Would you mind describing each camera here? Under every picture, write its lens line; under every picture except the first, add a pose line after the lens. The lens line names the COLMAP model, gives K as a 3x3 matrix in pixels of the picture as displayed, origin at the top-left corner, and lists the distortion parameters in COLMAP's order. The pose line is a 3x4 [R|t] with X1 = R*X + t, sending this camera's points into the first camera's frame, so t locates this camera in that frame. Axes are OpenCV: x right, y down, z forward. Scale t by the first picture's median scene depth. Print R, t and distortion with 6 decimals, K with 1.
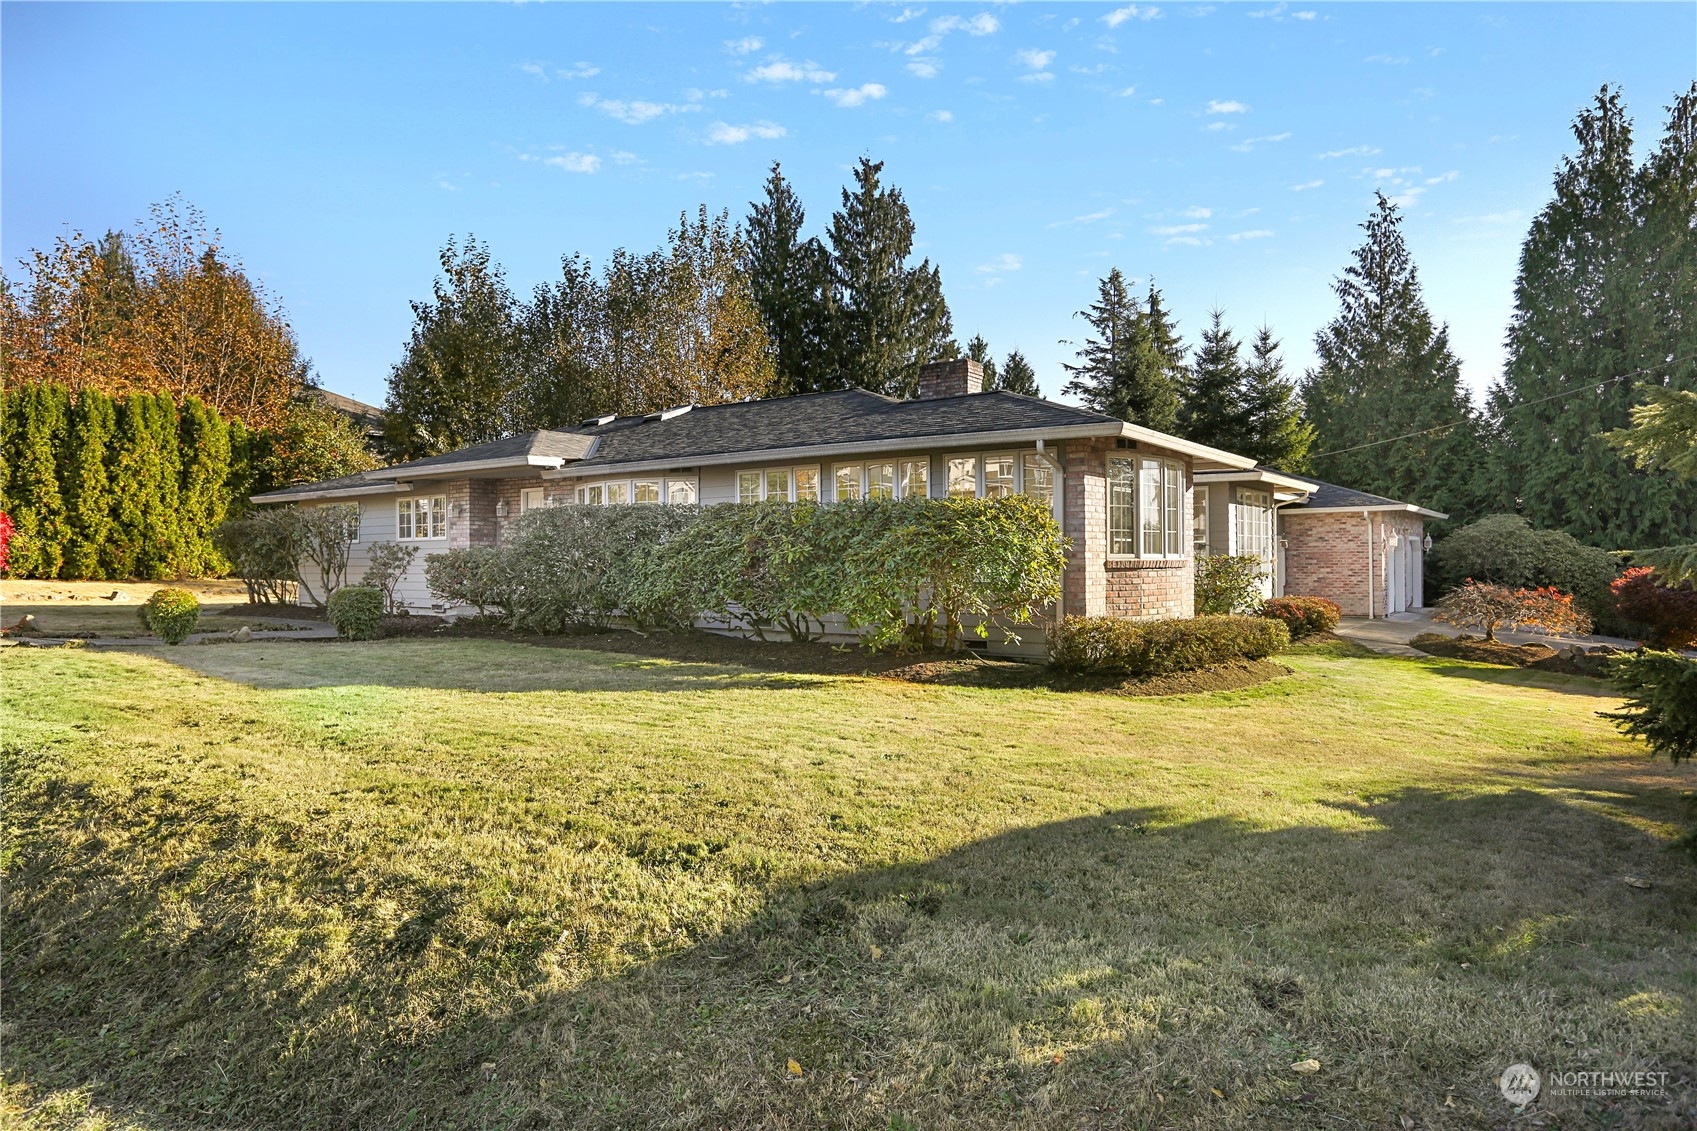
lens RADIAL K [[1015.6, 0, 848.5], [0, 1015.6, 565.5], [0, 0, 1]] dist [-0.050357, 0.041626]
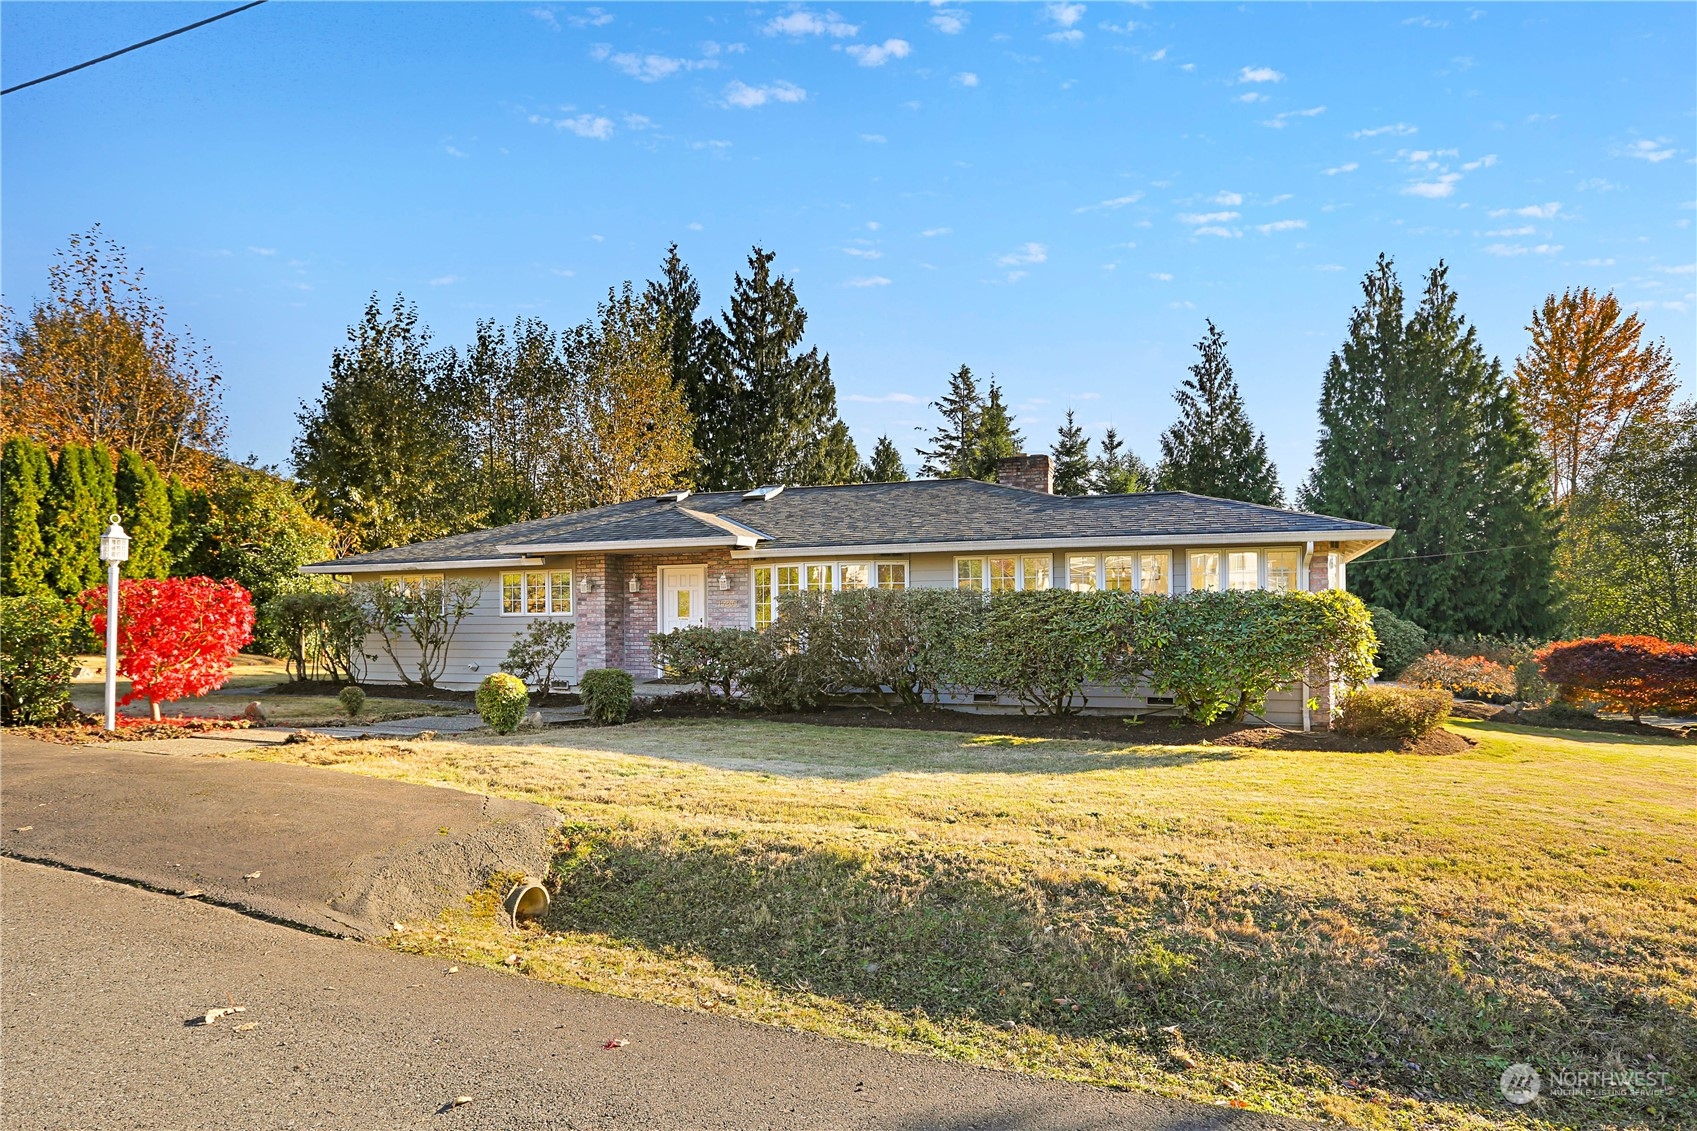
lens RADIAL K [[959.9, 0, 845.9], [0, 959.9, 625.6], [0, 0, 1]] dist [-0.064751, 0.037480]
pose [[0.971466, 0.001888, 0.237170, -0.153694], [-0.001188, 0.999995, -0.003094, -0.005504], [-0.237175, 0.002724, 0.971463, 0.013252]]
